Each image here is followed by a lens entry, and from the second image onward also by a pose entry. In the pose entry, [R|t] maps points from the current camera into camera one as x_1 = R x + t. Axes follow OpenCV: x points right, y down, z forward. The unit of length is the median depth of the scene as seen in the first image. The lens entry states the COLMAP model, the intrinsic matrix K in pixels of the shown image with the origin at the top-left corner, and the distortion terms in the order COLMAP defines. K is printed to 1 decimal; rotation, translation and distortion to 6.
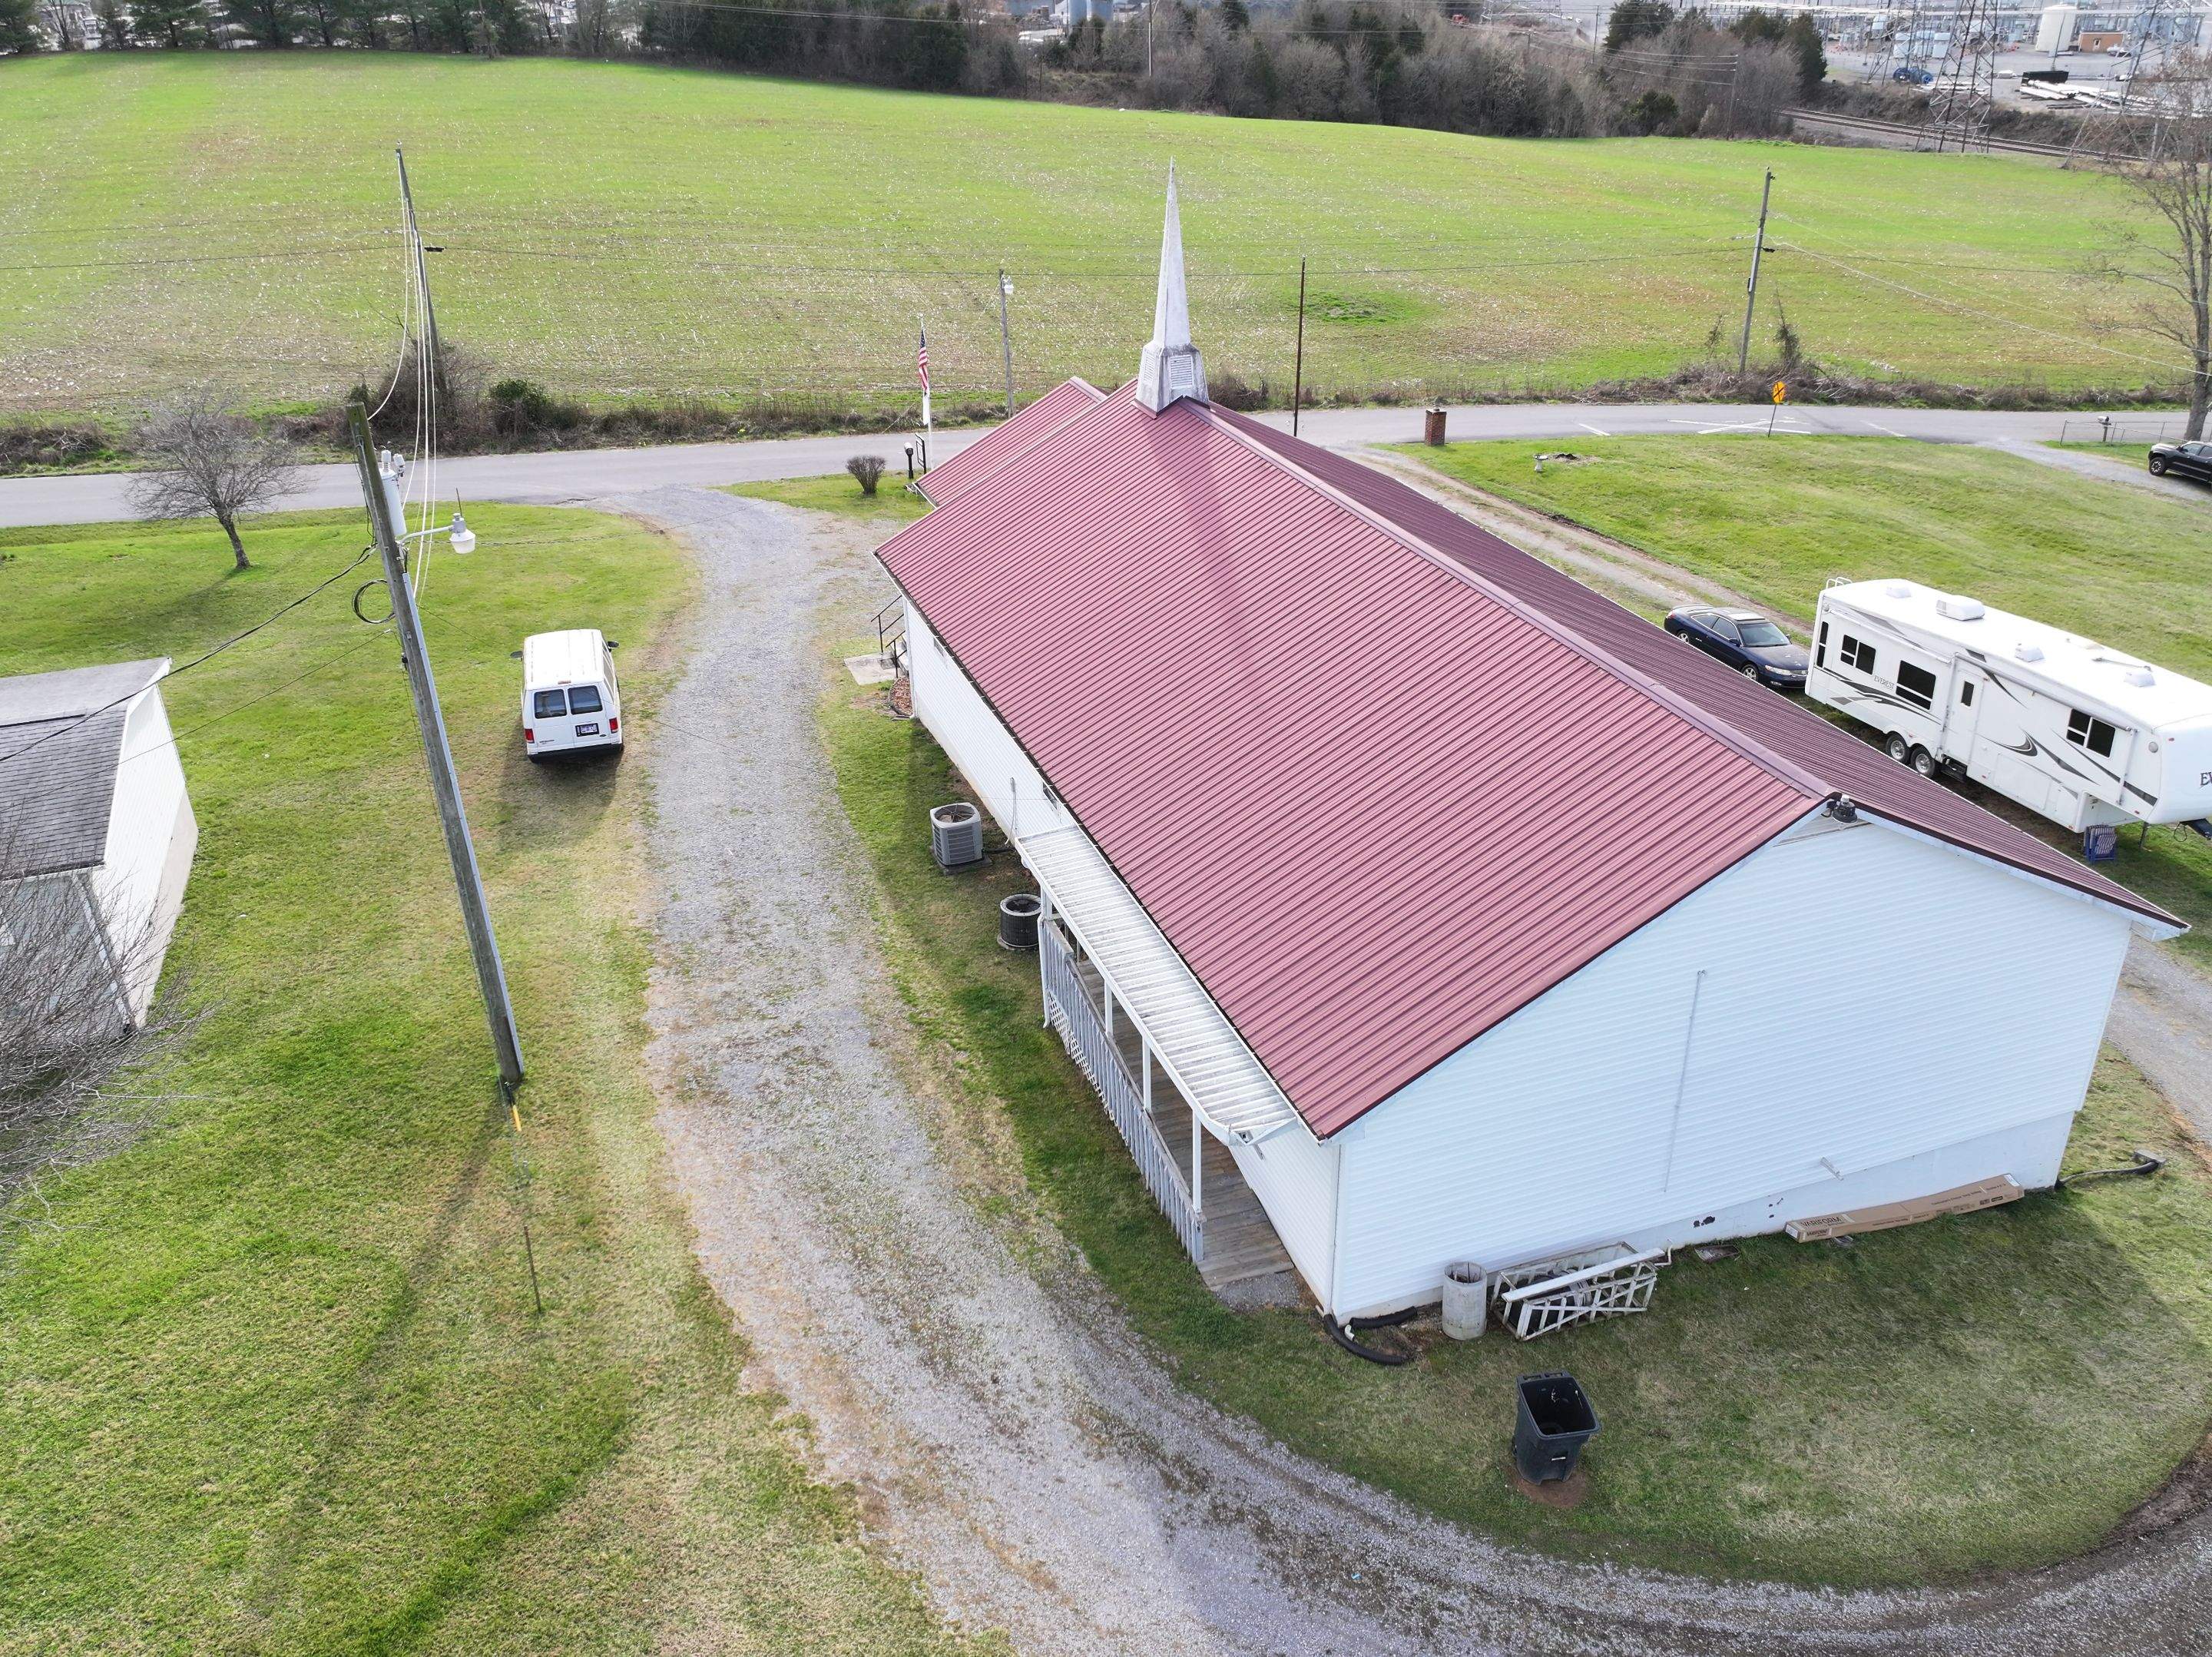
lens RADIAL K [[1769.0, 0, 1103.3], [0, 1769.0, 839.6], [0, 0, 1]] dist [0.003727, 0.003407]
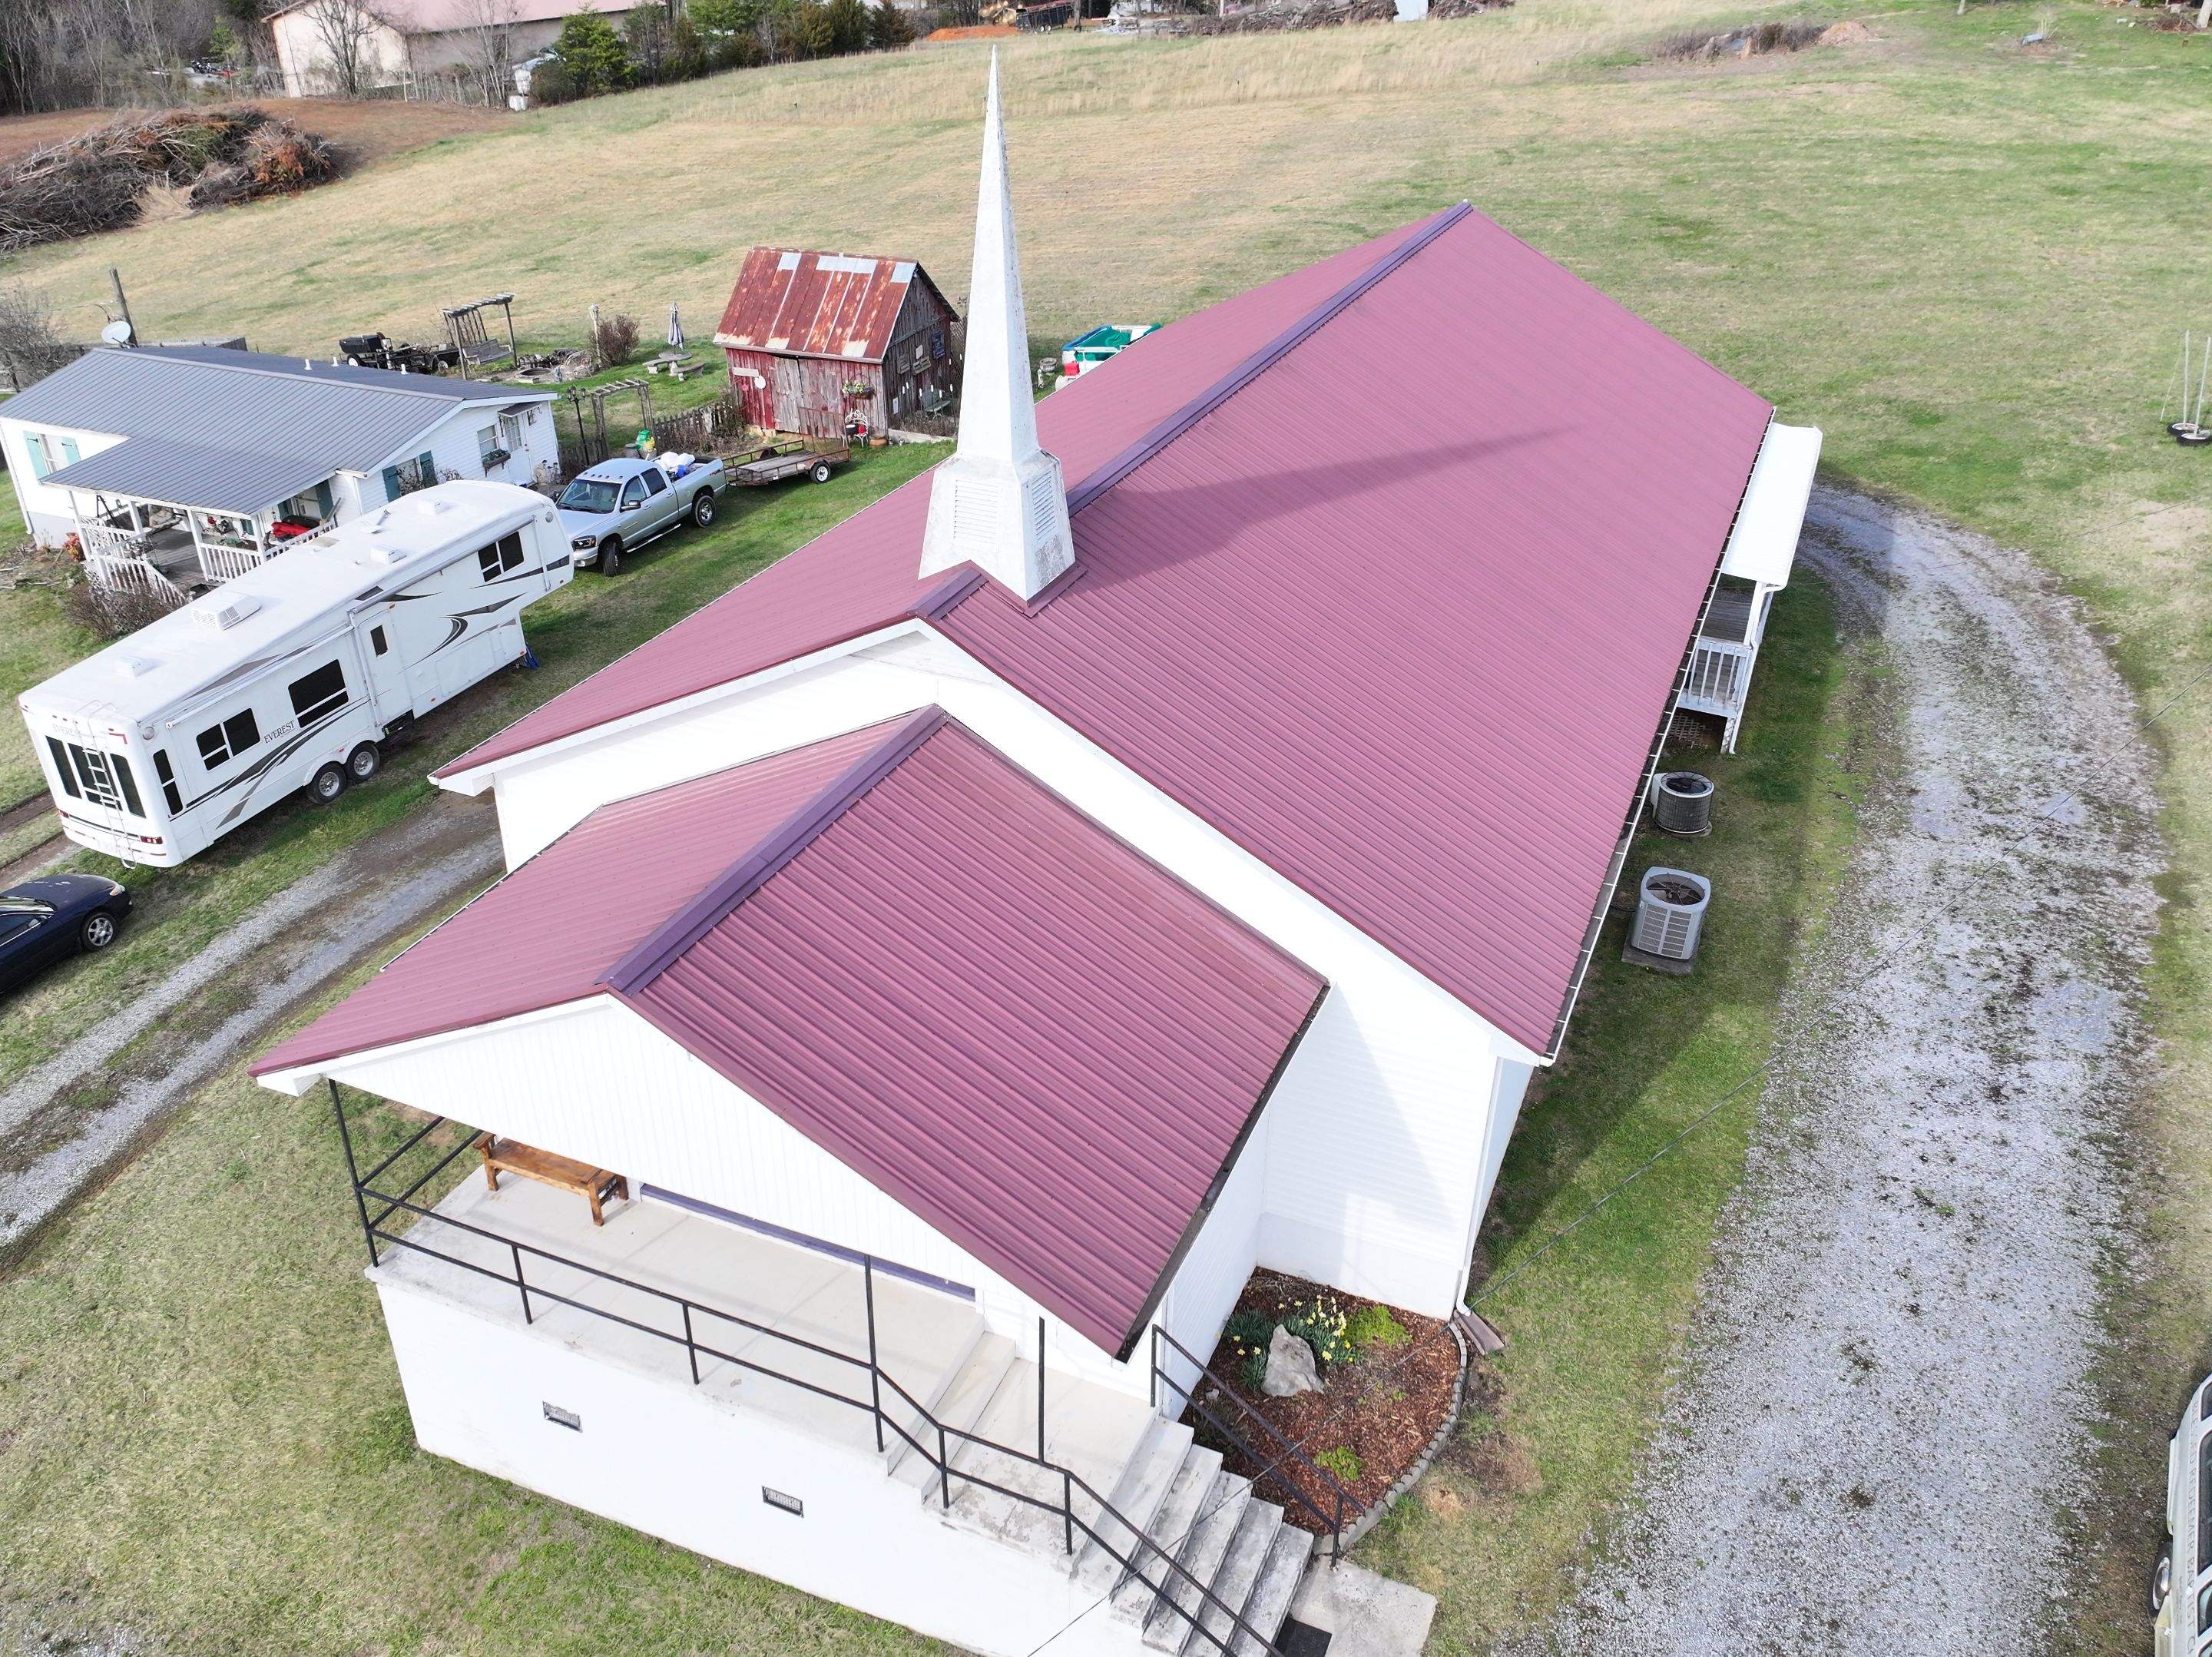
lens RADIAL K [[1769.0, 0, 1103.3], [0, 1769.0, 839.6], [0, 0, 1]] dist [0.003727, 0.003407]
pose [[-0.735438, -0.328958, 0.592383, -0.376159], [0.321616, 0.600024, 0.732485, -0.708829], [-0.596401, 0.729217, -0.335483, 1.554692]]
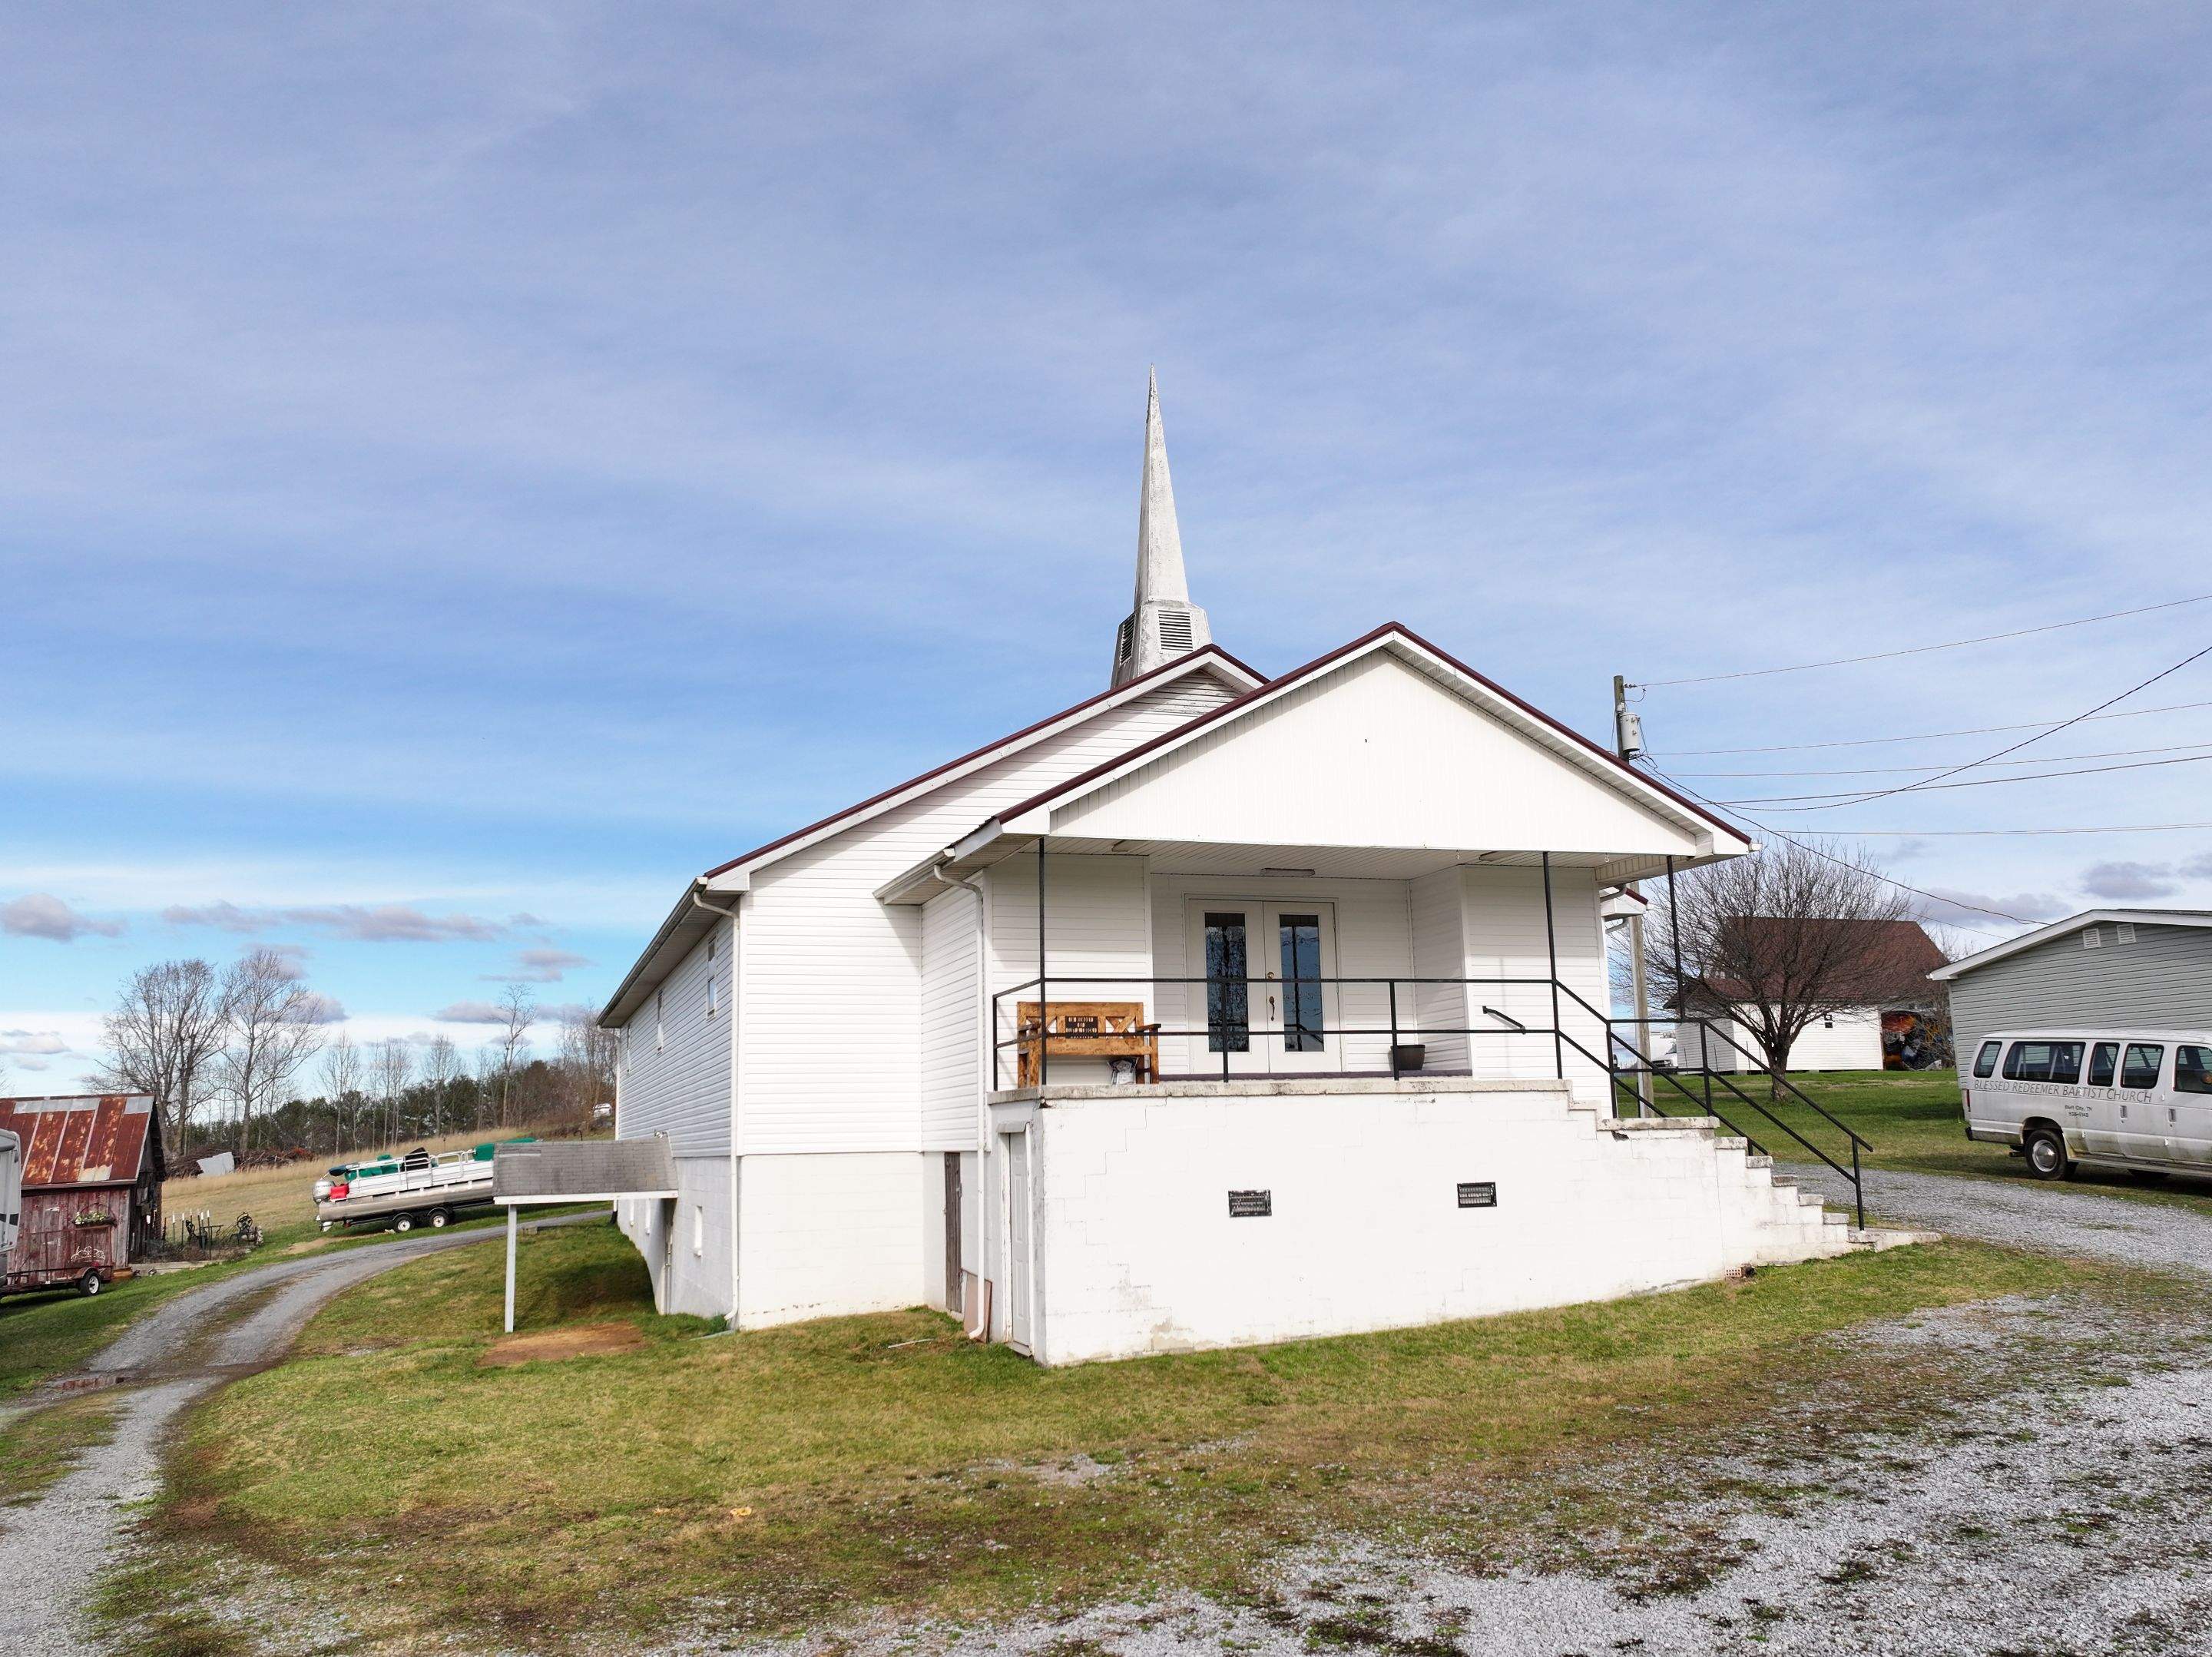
lens RADIAL K [[1769.0, 0, 1103.3], [0, 1769.0, 839.6], [0, 0, 1]] dist [0.003727, 0.003407]
pose [[-0.998723, 0.049658, 0.009344, 0.075838], [0.050087, 0.948481, 0.312851, -0.520279], [0.006673, 0.312919, -0.949756, 2.117066]]
